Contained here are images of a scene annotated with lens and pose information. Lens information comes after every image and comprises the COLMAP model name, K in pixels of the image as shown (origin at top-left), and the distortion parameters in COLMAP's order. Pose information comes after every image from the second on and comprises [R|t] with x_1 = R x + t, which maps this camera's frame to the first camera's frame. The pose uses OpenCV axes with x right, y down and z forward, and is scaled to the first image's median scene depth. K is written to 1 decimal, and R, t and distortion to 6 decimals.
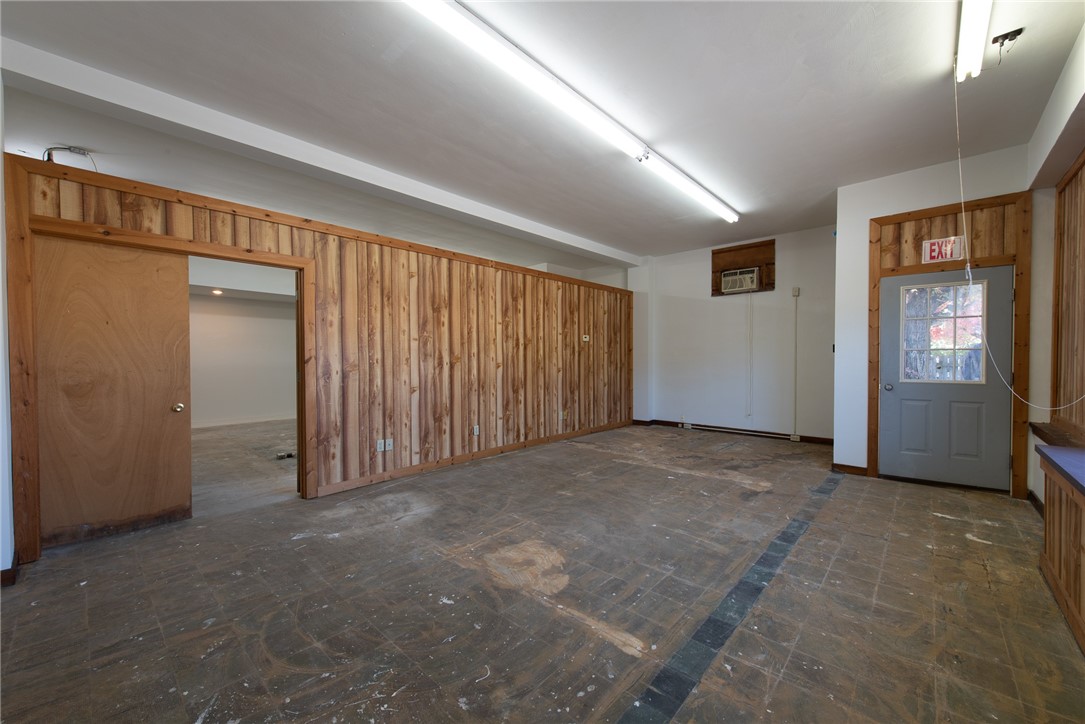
lens RADIAL K [[420.8, 0, 544.6], [0, 420.8, 364.3], [0, 0, 1]] dist [0.015222, -0.003899]
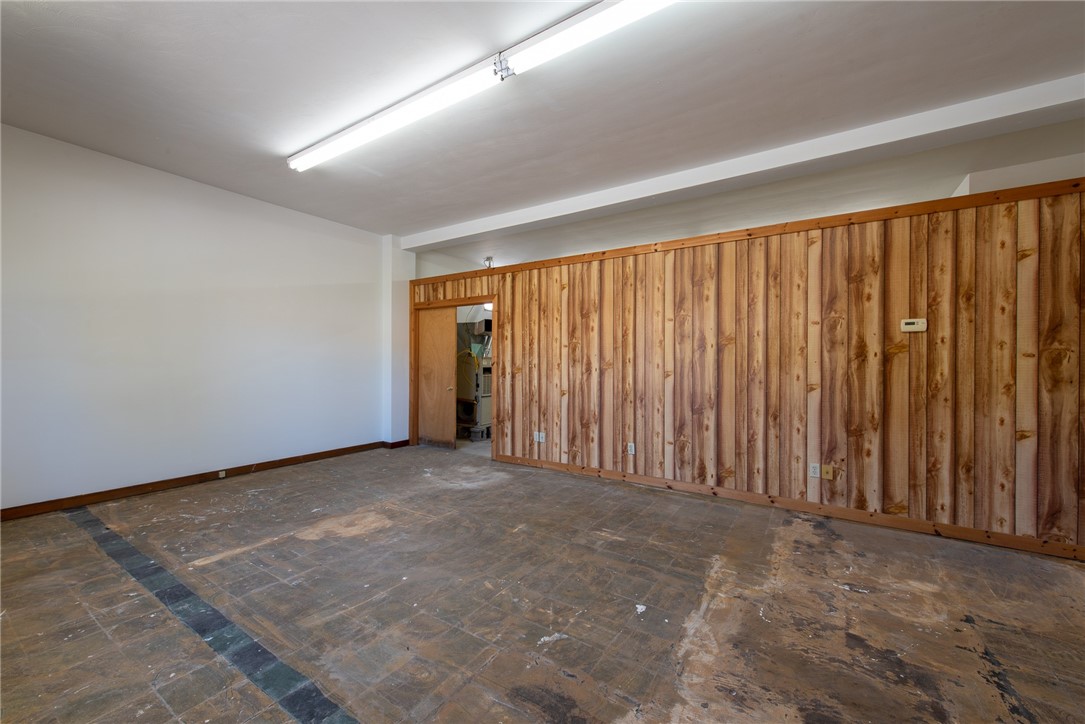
lens RADIAL K [[420.8, 0, 544.6], [0, 420.8, 364.3], [0, 0, 1]] dist [0.015222, -0.003899]
pose [[0.162398, 0.008857, -0.986686, 0.794533], [-0.023020, 0.999722, 0.005186, -0.018515], [0.986457, 0.021871, 0.162556, 0.829523]]
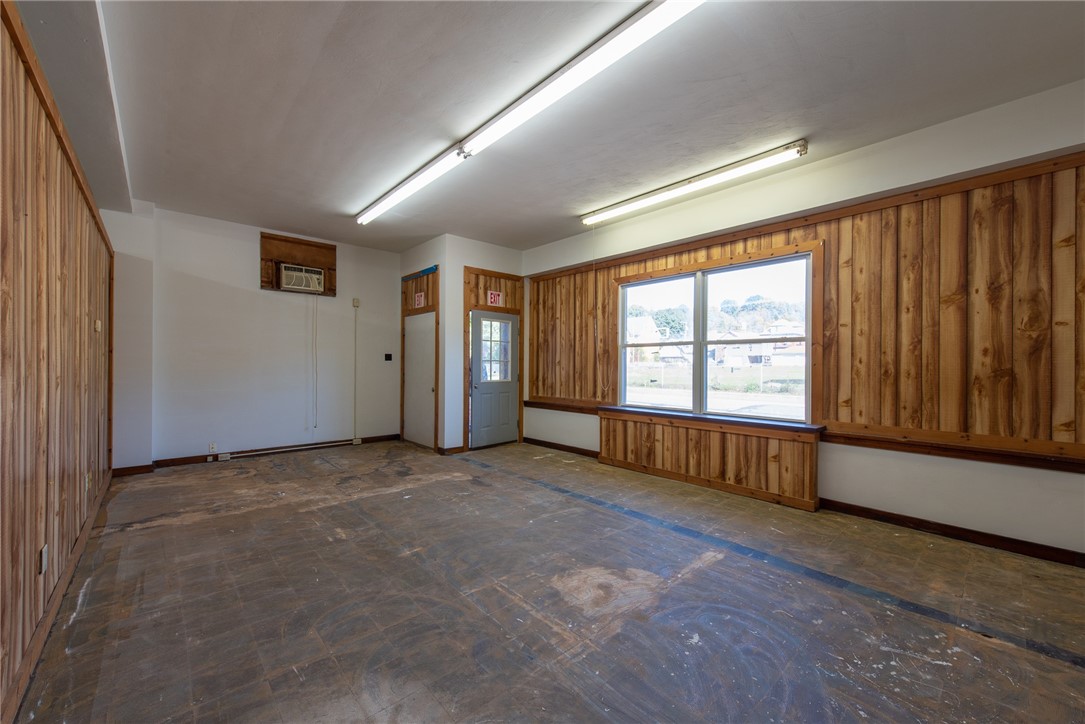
lens RADIAL K [[420.8, 0, 544.6], [0, 420.8, 364.3], [0, 0, 1]] dist [0.015222, -0.003899]
pose [[0.095007, 0.004549, 0.995466, -0.600548], [0.010019, 0.999935, -0.005526, -0.010209], [-0.995426, 0.010498, 0.094955, 0.636442]]
